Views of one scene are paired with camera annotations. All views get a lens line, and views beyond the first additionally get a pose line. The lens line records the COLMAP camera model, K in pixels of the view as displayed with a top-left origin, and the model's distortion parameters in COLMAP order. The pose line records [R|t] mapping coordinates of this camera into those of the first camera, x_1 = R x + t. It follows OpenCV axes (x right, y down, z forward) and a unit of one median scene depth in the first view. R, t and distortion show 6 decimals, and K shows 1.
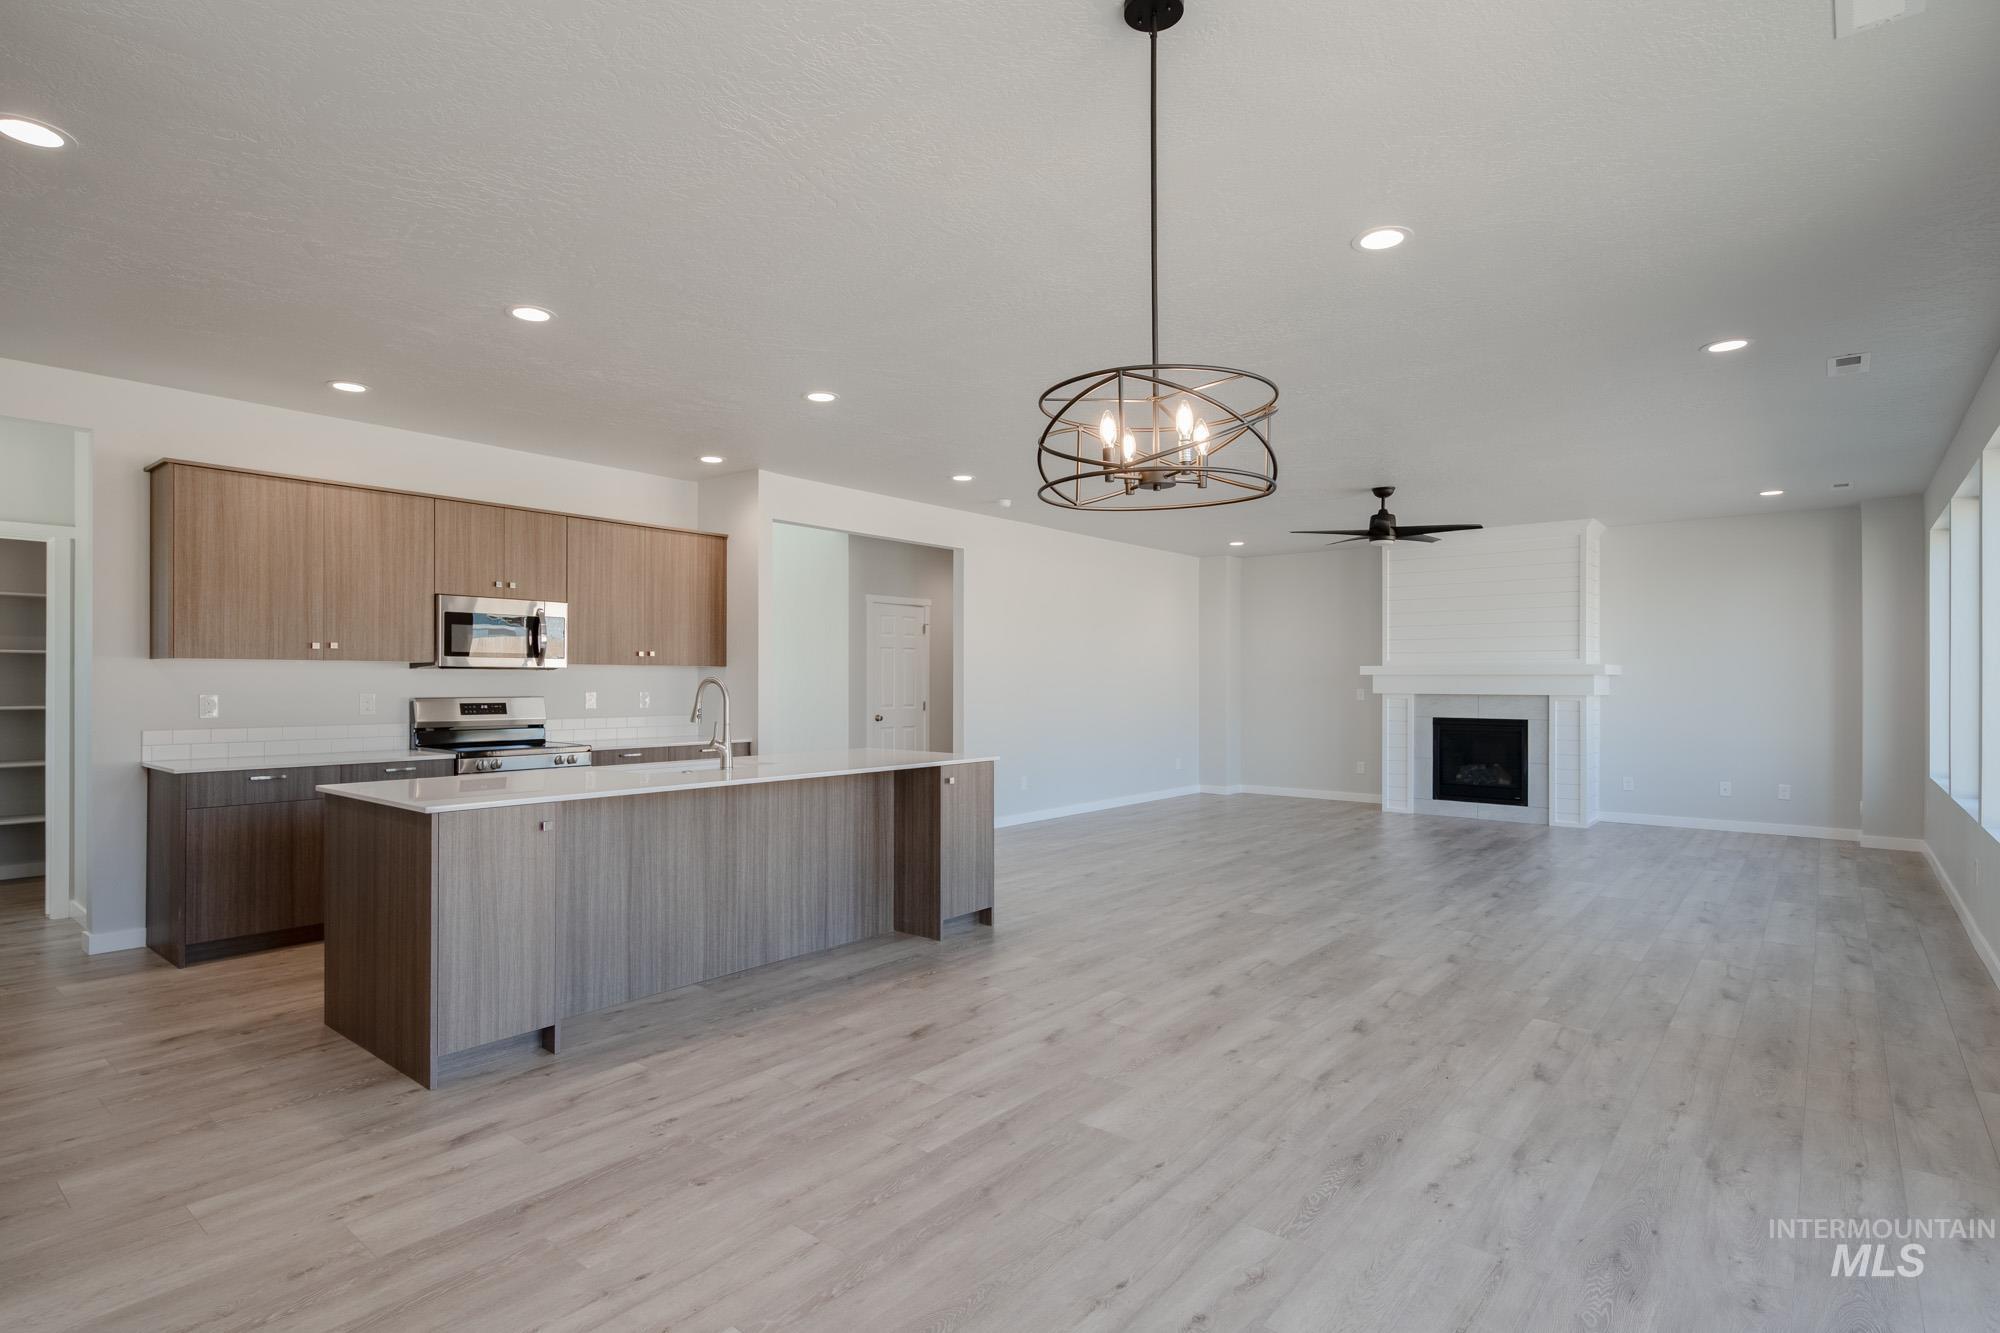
lens RADIAL K [[1001.1, 0, 989.8], [0, 1001.1, 679.9], [0, 0, 1]] dist [0.020920, -0.008879]
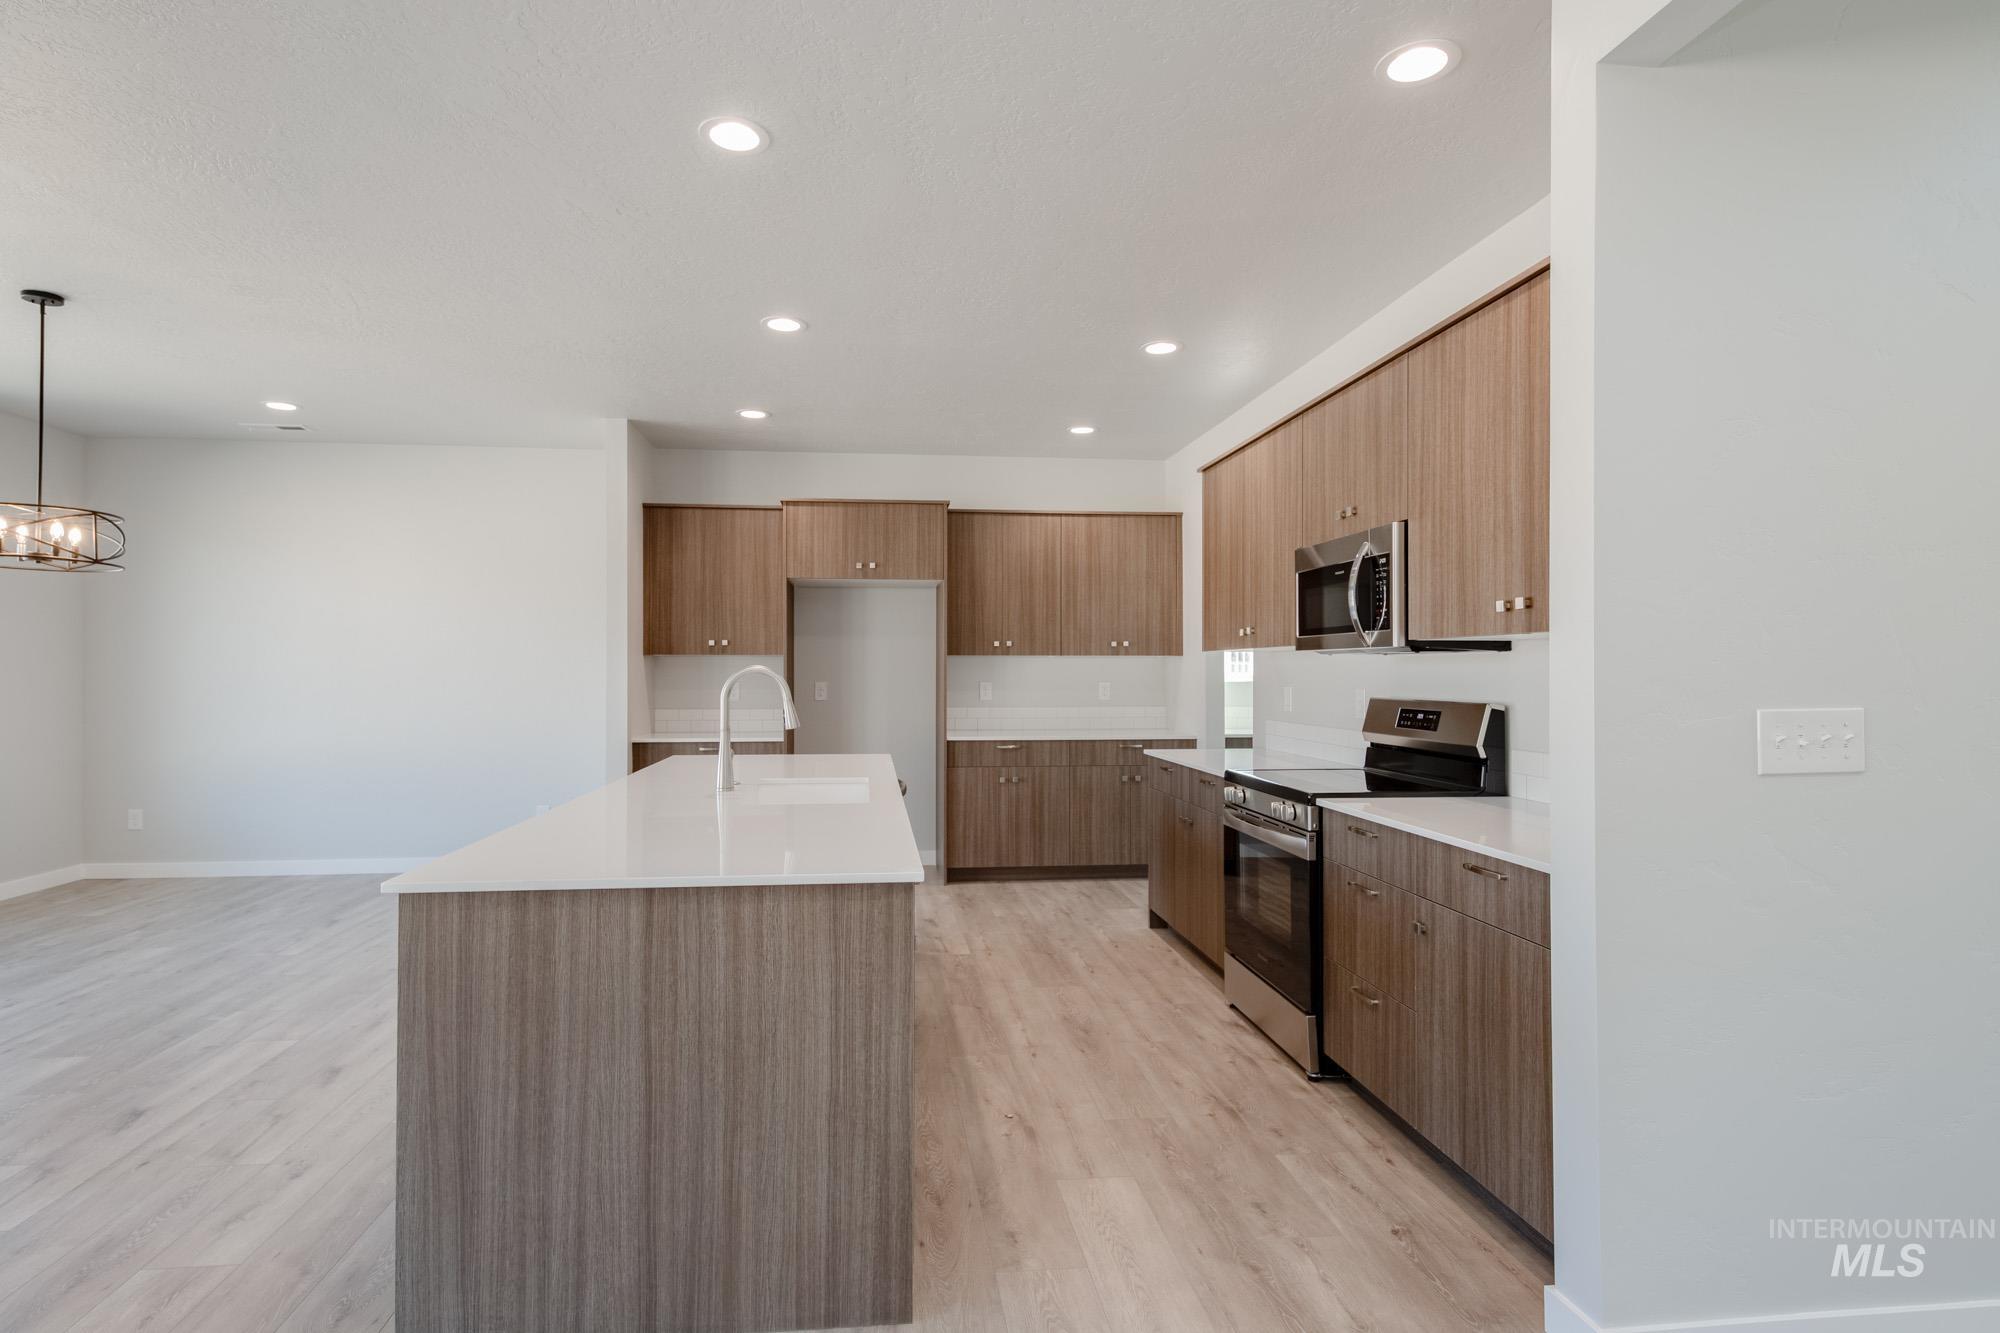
lens RADIAL K [[1001.9, 0, 968.5], [0, 1001.9, 667.1], [0, 0, 1]] dist [0.015978, -0.010036]
pose [[-0.698523, -0.006760, -0.715556, 0.123065], [-0.002725, 0.999973, -0.006787, 0.002998], [0.715583, -0.002790, -0.698522, 1.436584]]
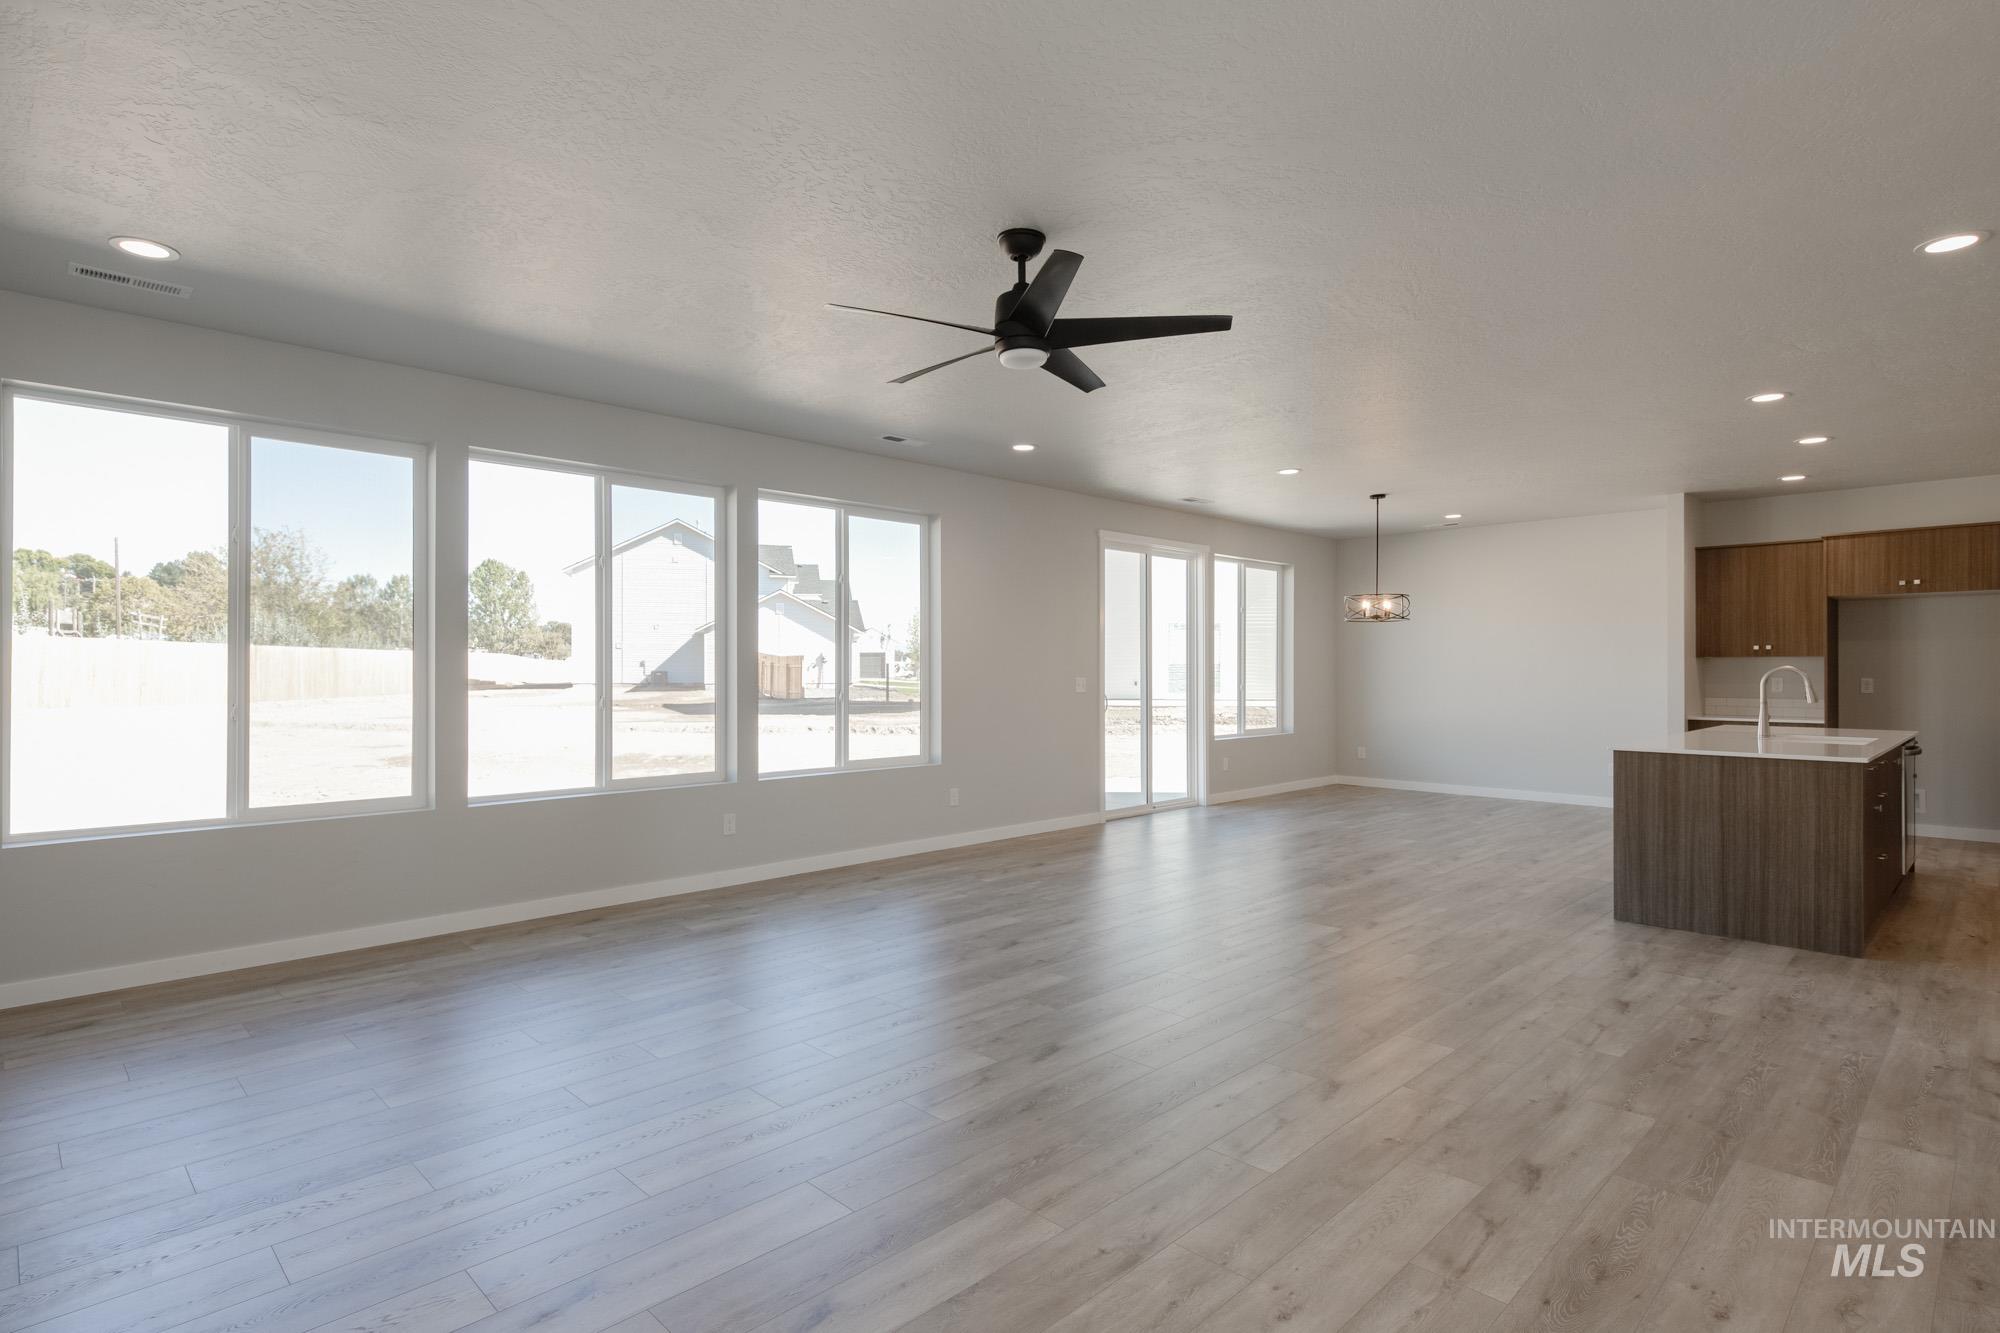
lens RADIAL K [[1010.6, 0, 1000.0], [0, 1010.6, 666.5], [0, 0, 1]] dist [0.022390, -0.009331]
pose [[-0.995486, -0.002366, 0.094878, 0.518865], [-0.002621, 0.999993, -0.002563, 0.003792], [-0.094871, -0.002800, -0.995486, 2.101222]]
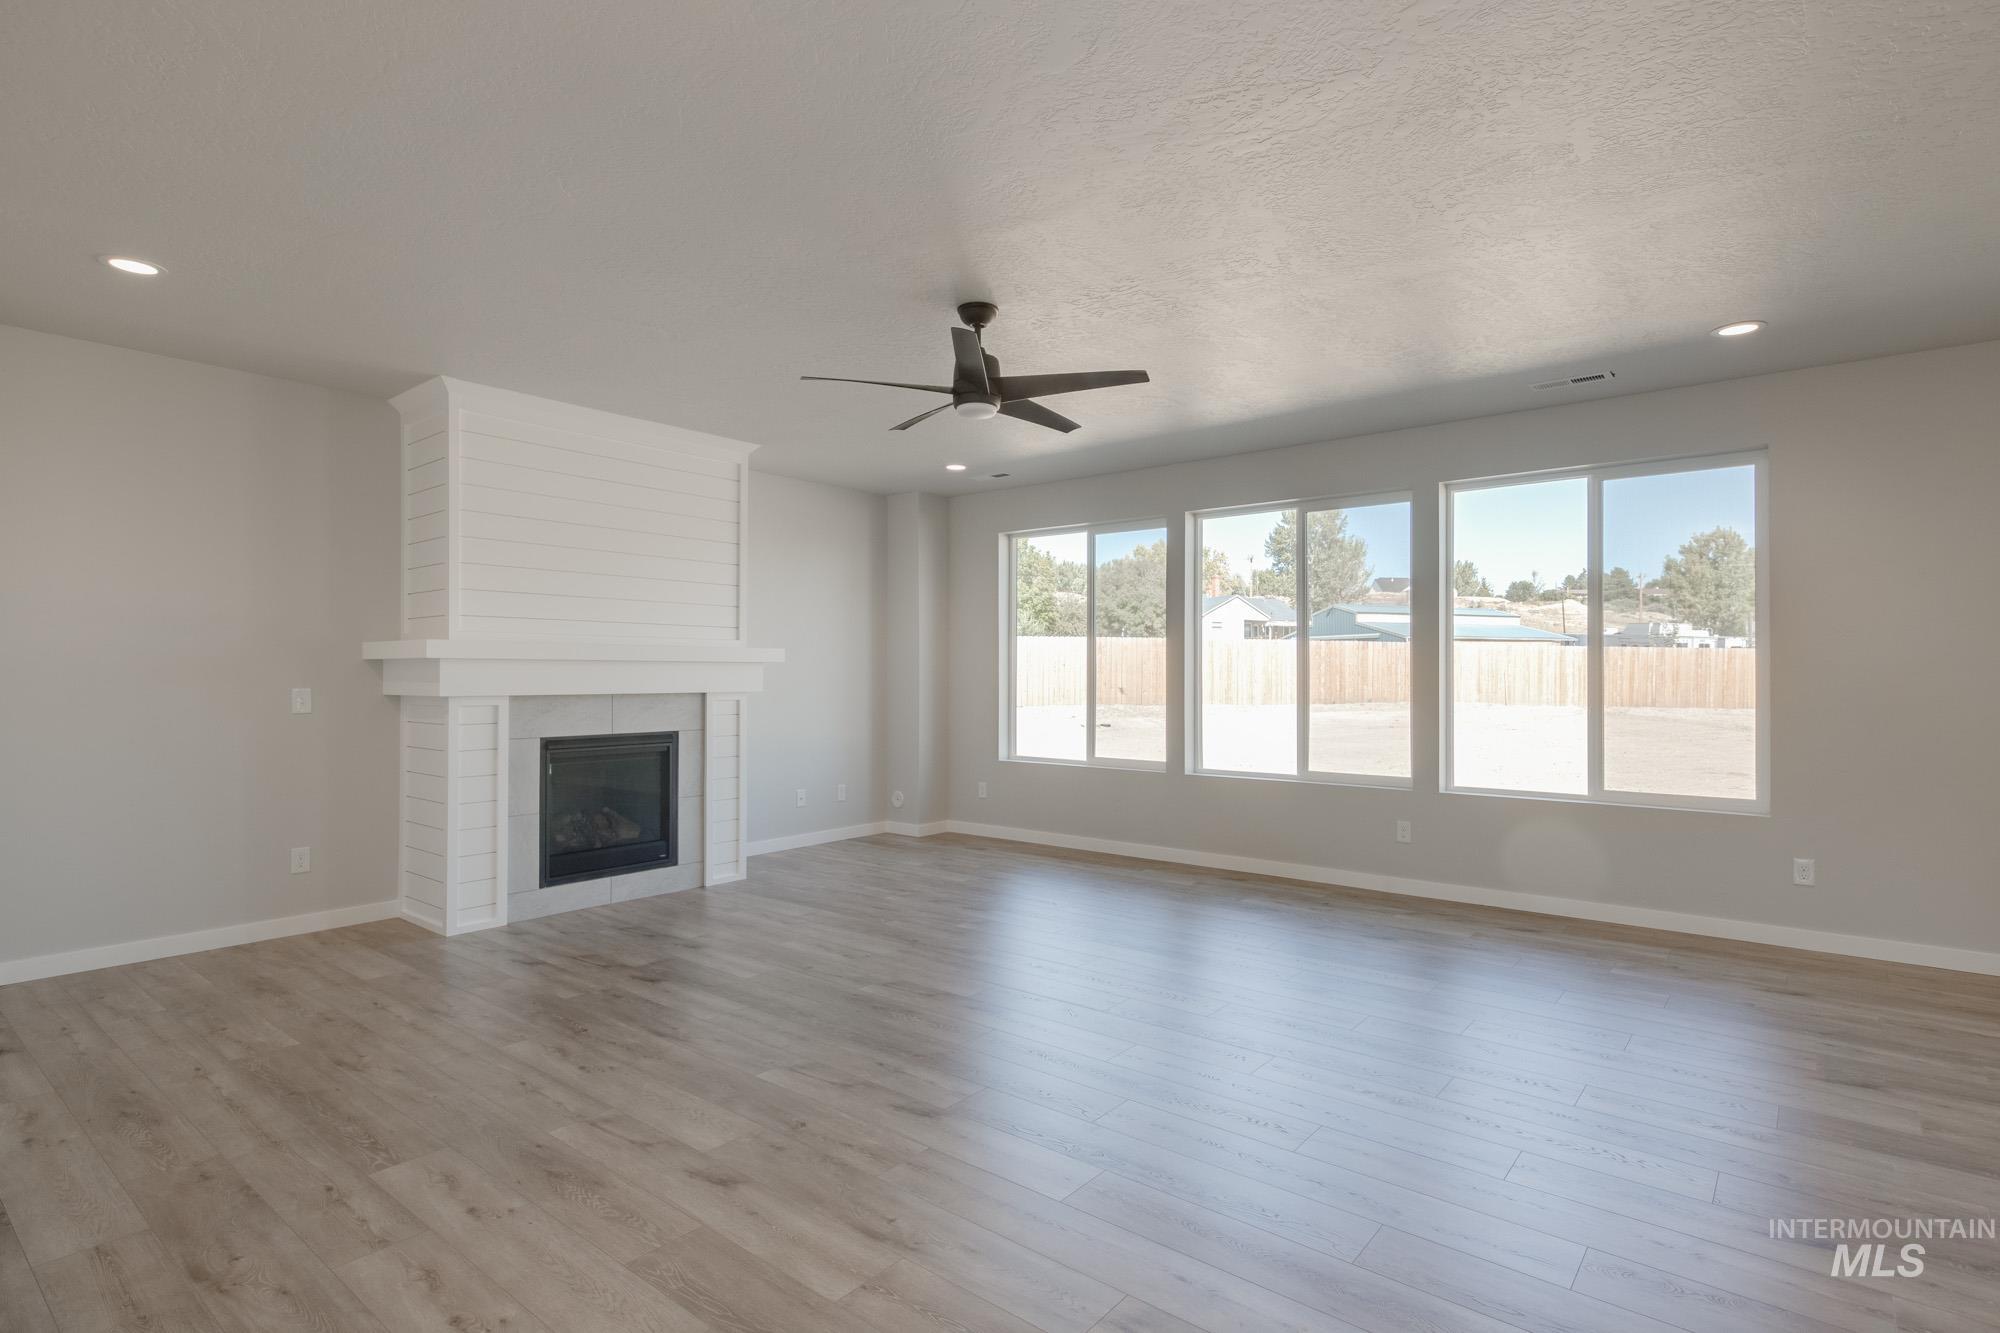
lens RADIAL K [[993.7, 0, 995.6], [0, 993.7, 666.0], [0, 0, 1]] dist [0.022748, -0.011073]
pose [[-0.005750, 0.005090, 0.999971, -0.191797], [-0.000922, 0.999987, -0.005095, 0.001829], [-0.999983, -0.000951, -0.005745, 1.439084]]
